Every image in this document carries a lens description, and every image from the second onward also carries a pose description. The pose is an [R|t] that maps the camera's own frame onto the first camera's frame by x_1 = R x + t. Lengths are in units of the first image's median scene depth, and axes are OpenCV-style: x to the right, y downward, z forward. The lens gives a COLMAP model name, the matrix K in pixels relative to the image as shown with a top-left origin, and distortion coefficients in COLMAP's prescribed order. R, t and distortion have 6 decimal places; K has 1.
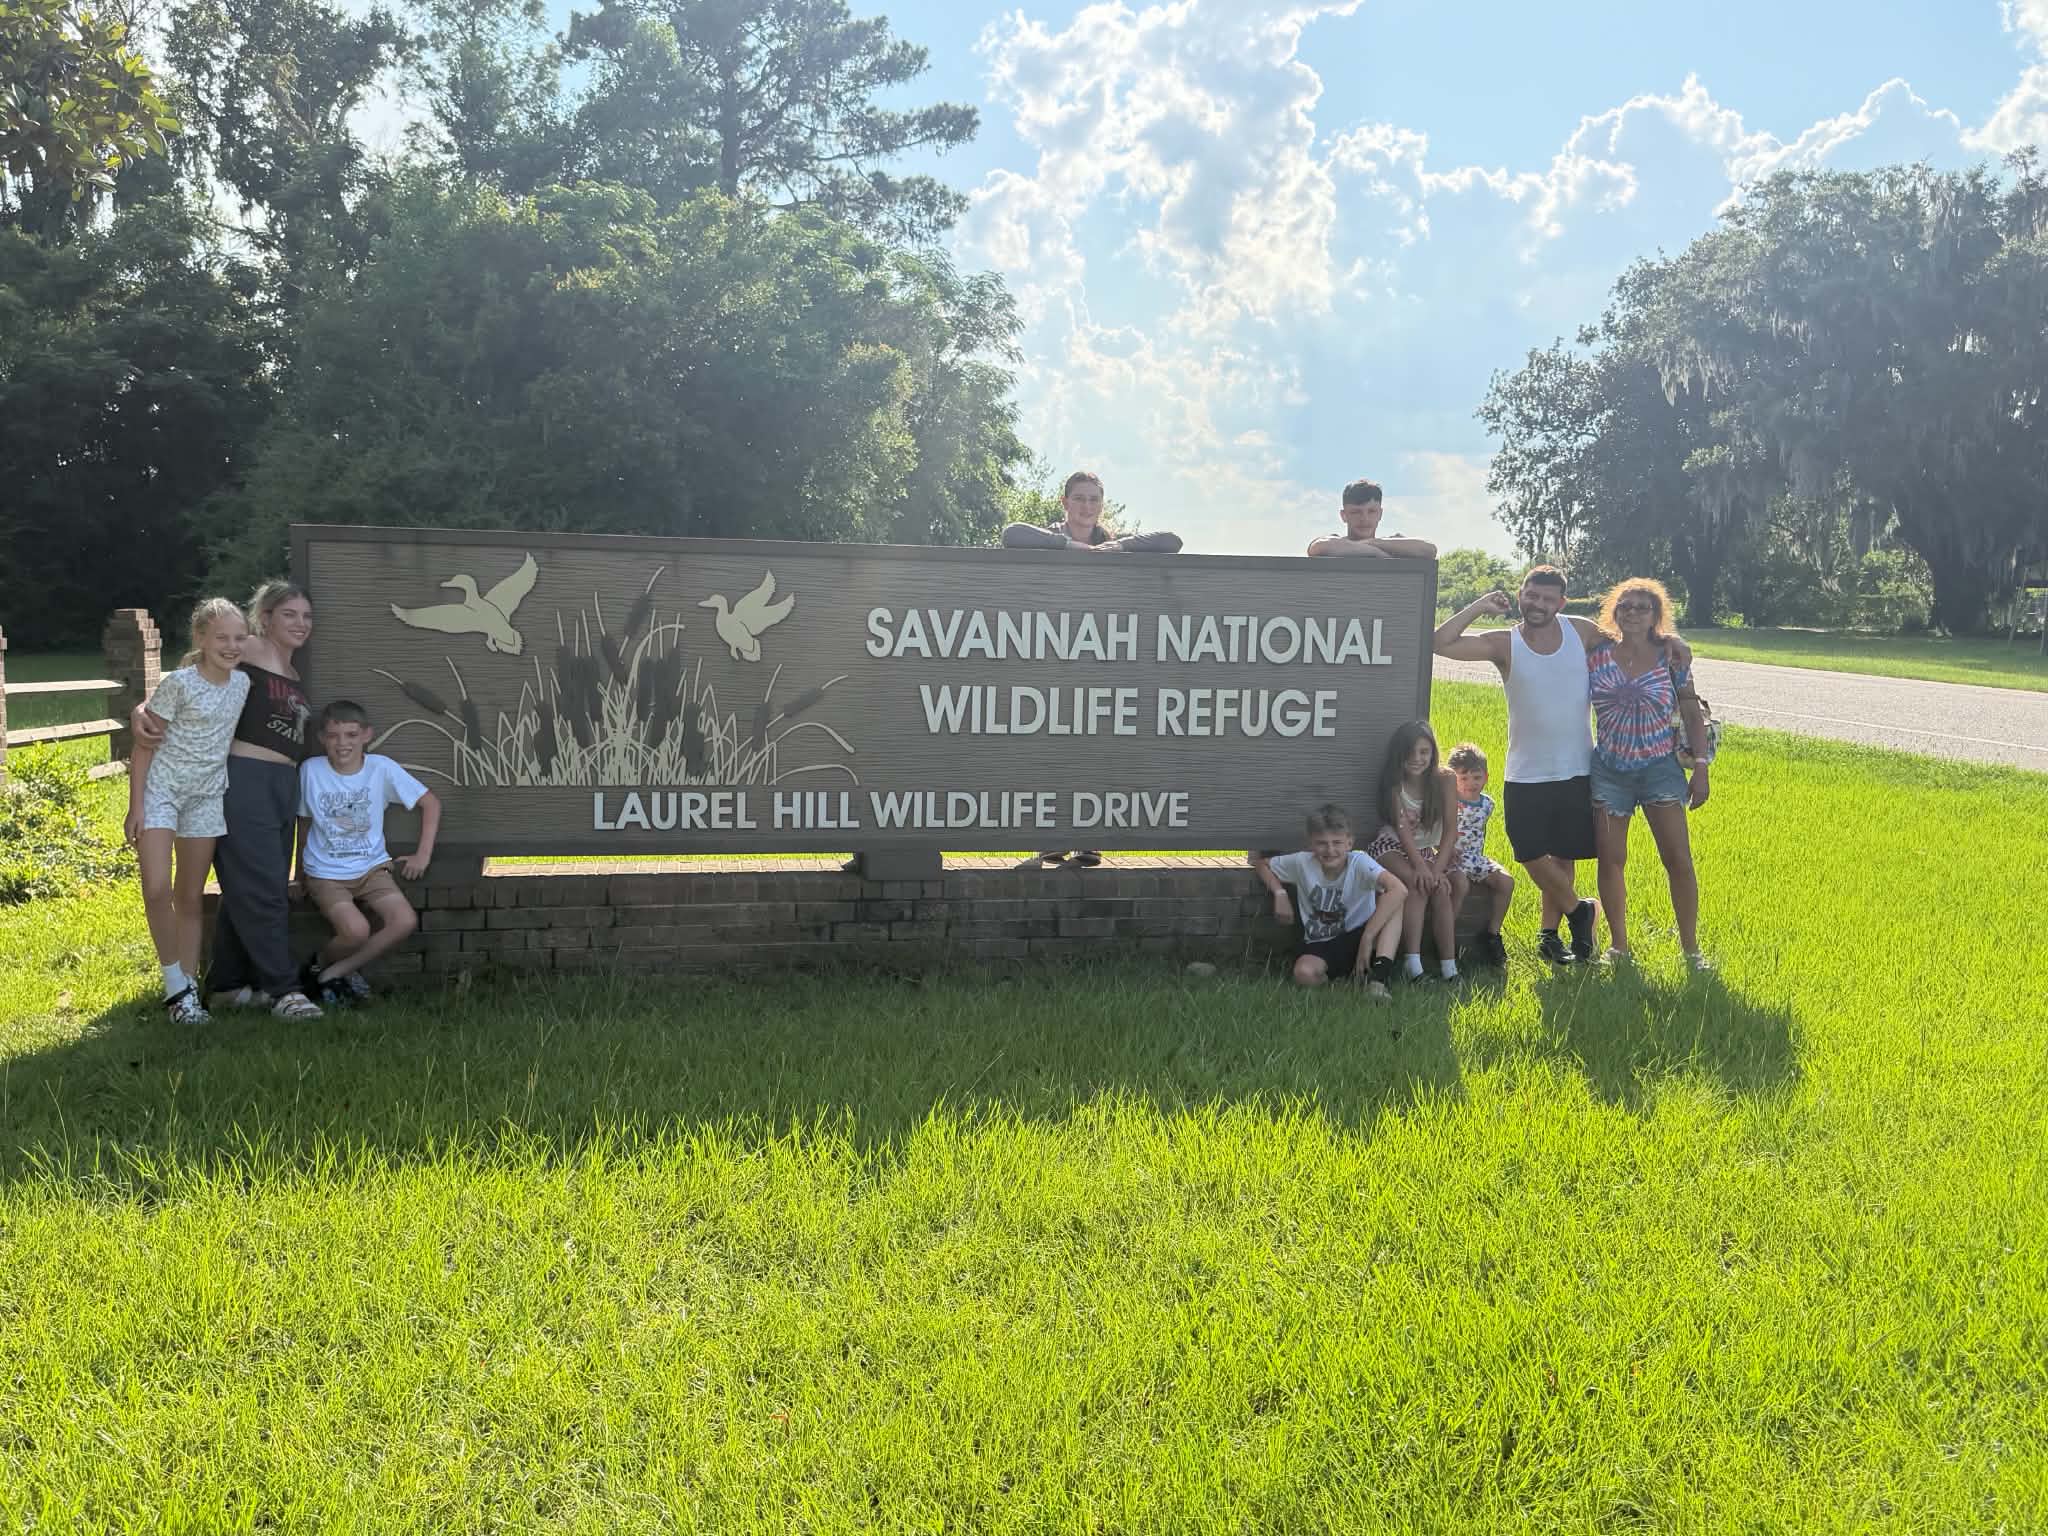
lens RADIAL K [[1836.9, 0, 1025.8], [0, 1836.9, 792.1], [0, 0, 1]] dist [0.128475, -0.312651]
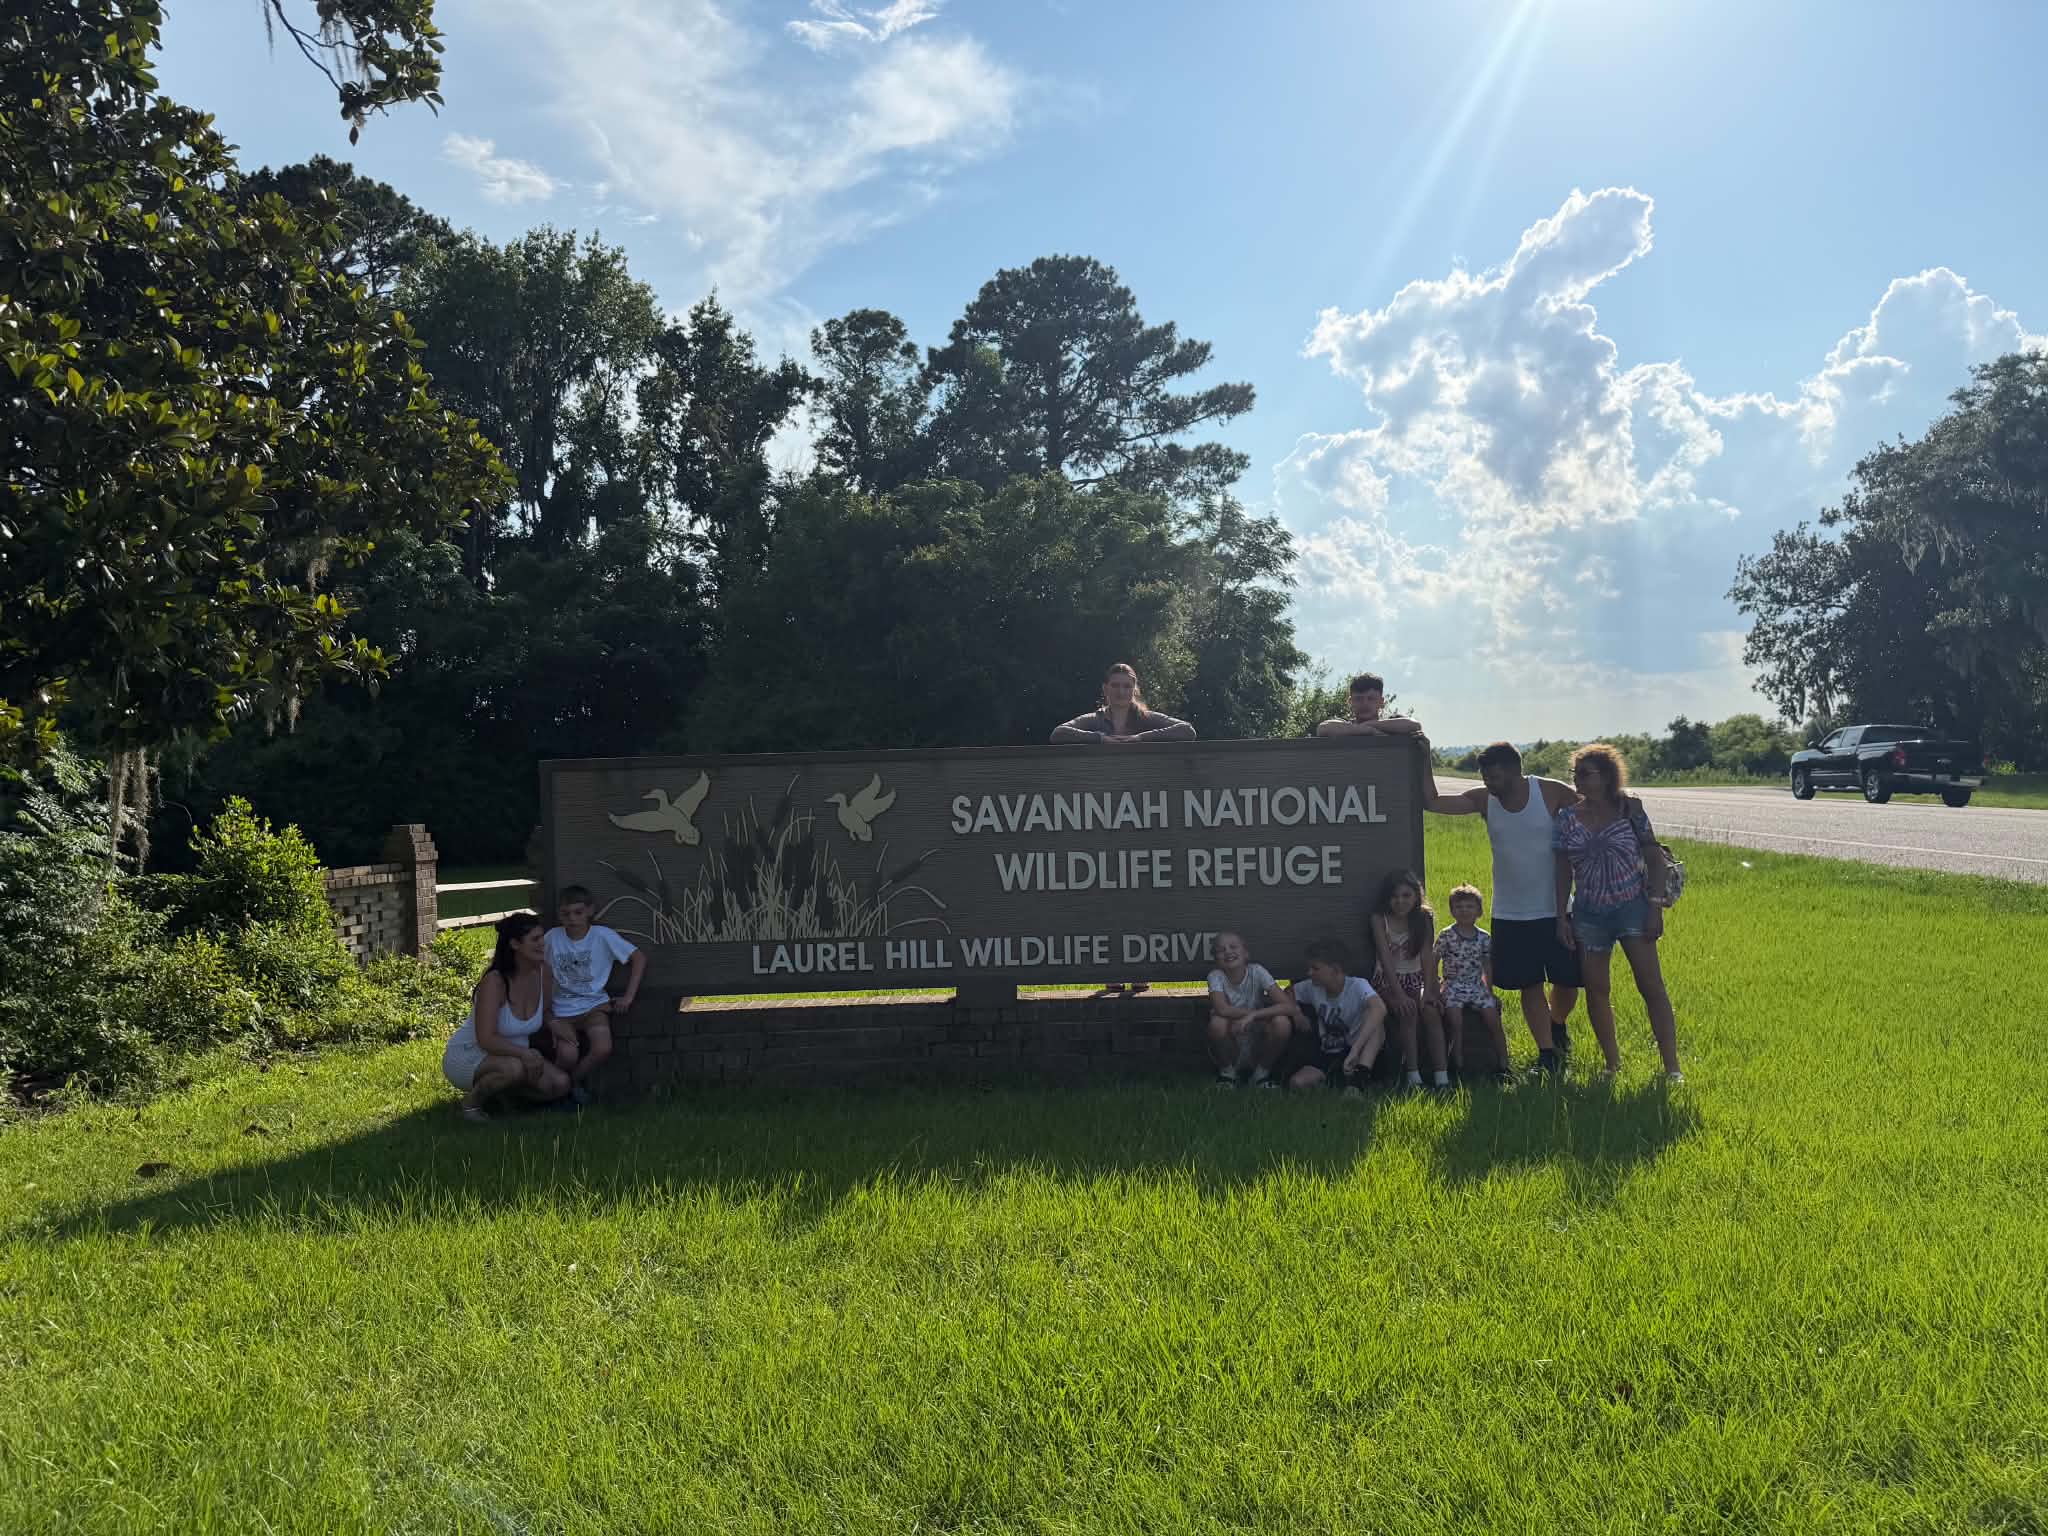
lens RADIAL K [[1589.9, 0, 1024.0], [0, 1589.9, 768.0], [0, 0, 1]] dist [0.134266, -0.259837]
pose [[0.969436, -0.054672, -0.239177, 0.224823], [0.025925, 0.992225, -0.121724, 0.017396], [0.243973, 0.111803, 0.963316, -0.071215]]
